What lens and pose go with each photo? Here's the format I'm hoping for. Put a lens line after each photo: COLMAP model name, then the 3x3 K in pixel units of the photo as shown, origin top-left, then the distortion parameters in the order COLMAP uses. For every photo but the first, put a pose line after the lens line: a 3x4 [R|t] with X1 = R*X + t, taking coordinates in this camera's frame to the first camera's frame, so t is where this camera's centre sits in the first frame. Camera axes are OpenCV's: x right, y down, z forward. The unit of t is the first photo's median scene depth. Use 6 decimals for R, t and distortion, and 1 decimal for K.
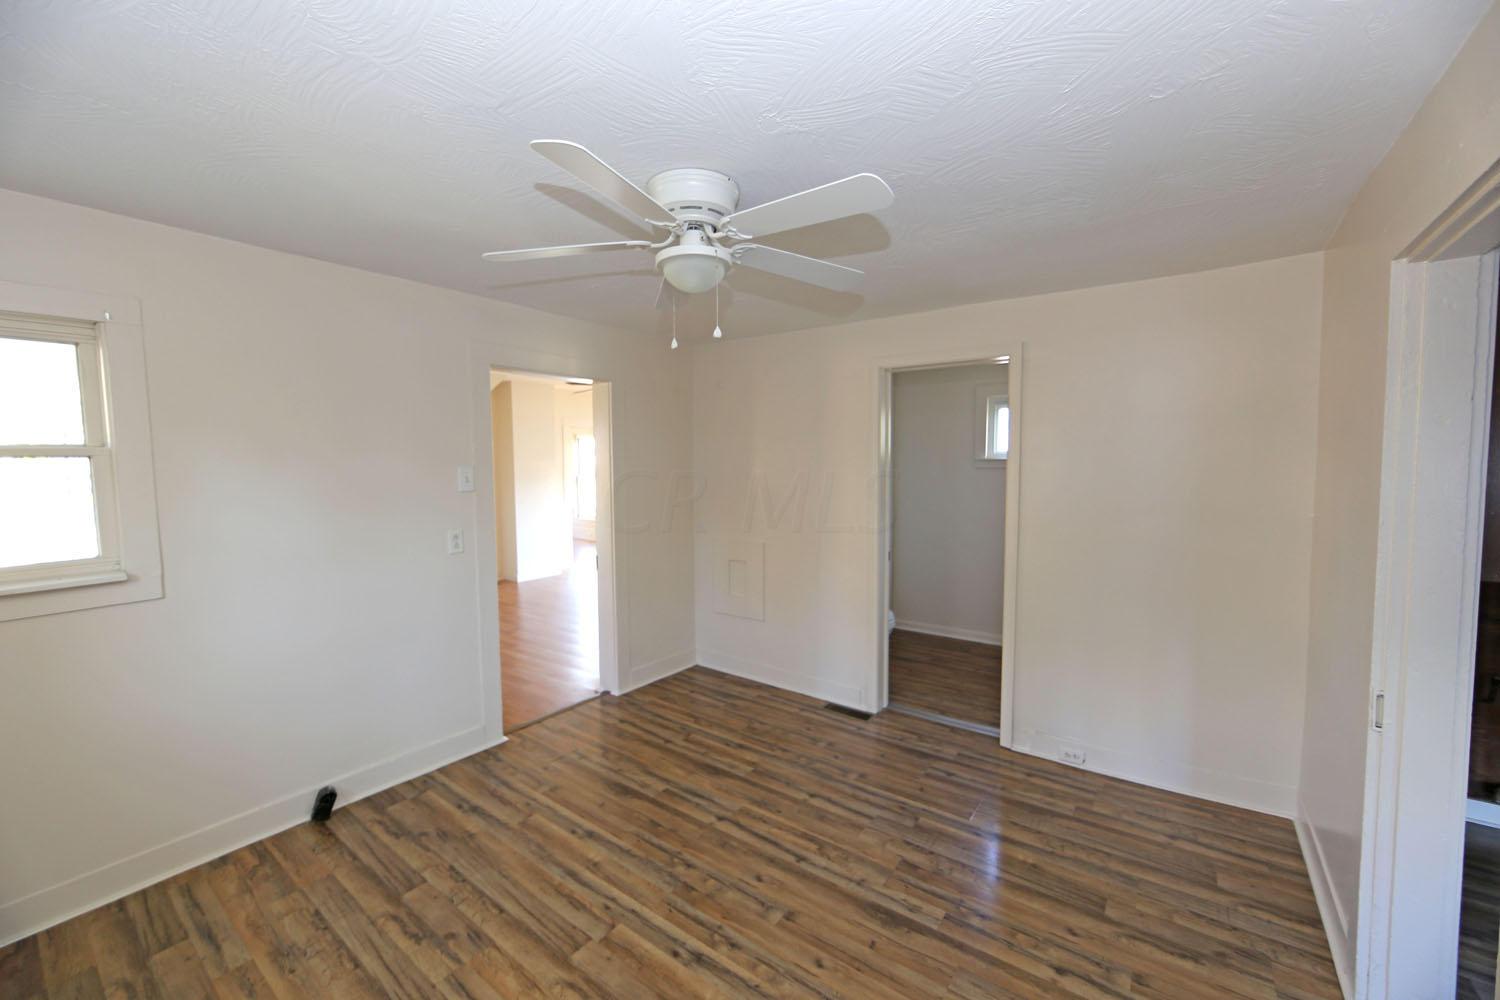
lens RADIAL K [[601.9, 0, 752.5], [0, 601.9, 495.8], [0, 0, 1]] dist [-0.010268, 0.000271]
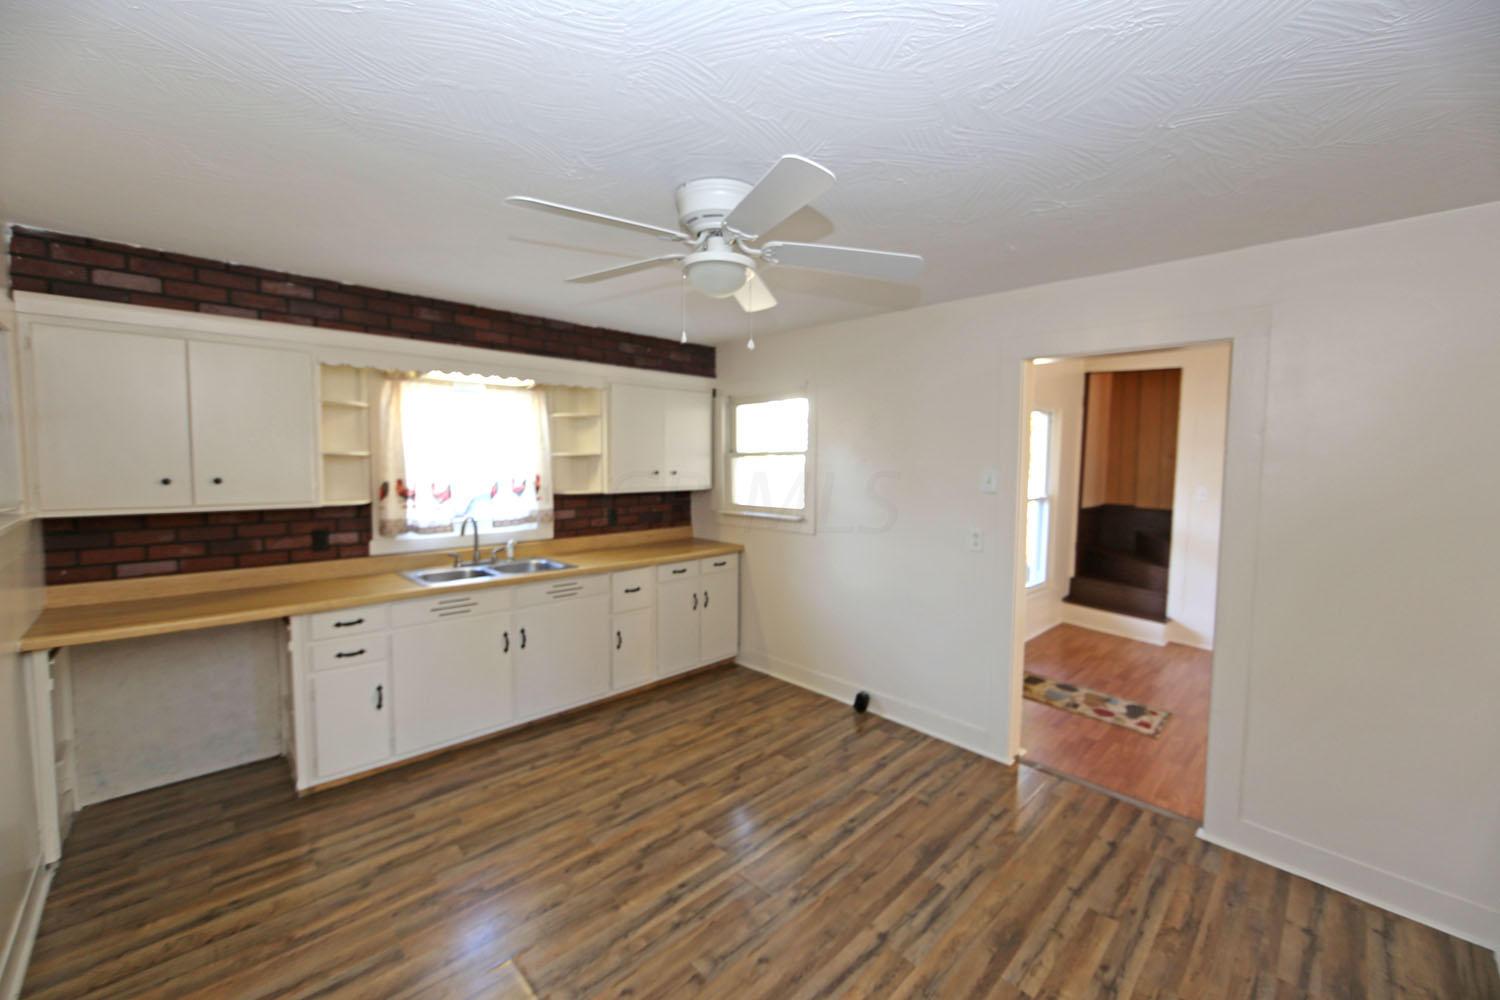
lens RADIAL K [[601.9, 0, 752.3], [0, 601.9, 494.2], [0, 0, 1]] dist [-0.010268, 0.000271]
pose [[-0.183273, 0.056588, -0.981432, 0.684184], [-0.069689, 0.995082, 0.070389, -0.056456], [0.980589, 0.081295, -0.178428, 0.929948]]
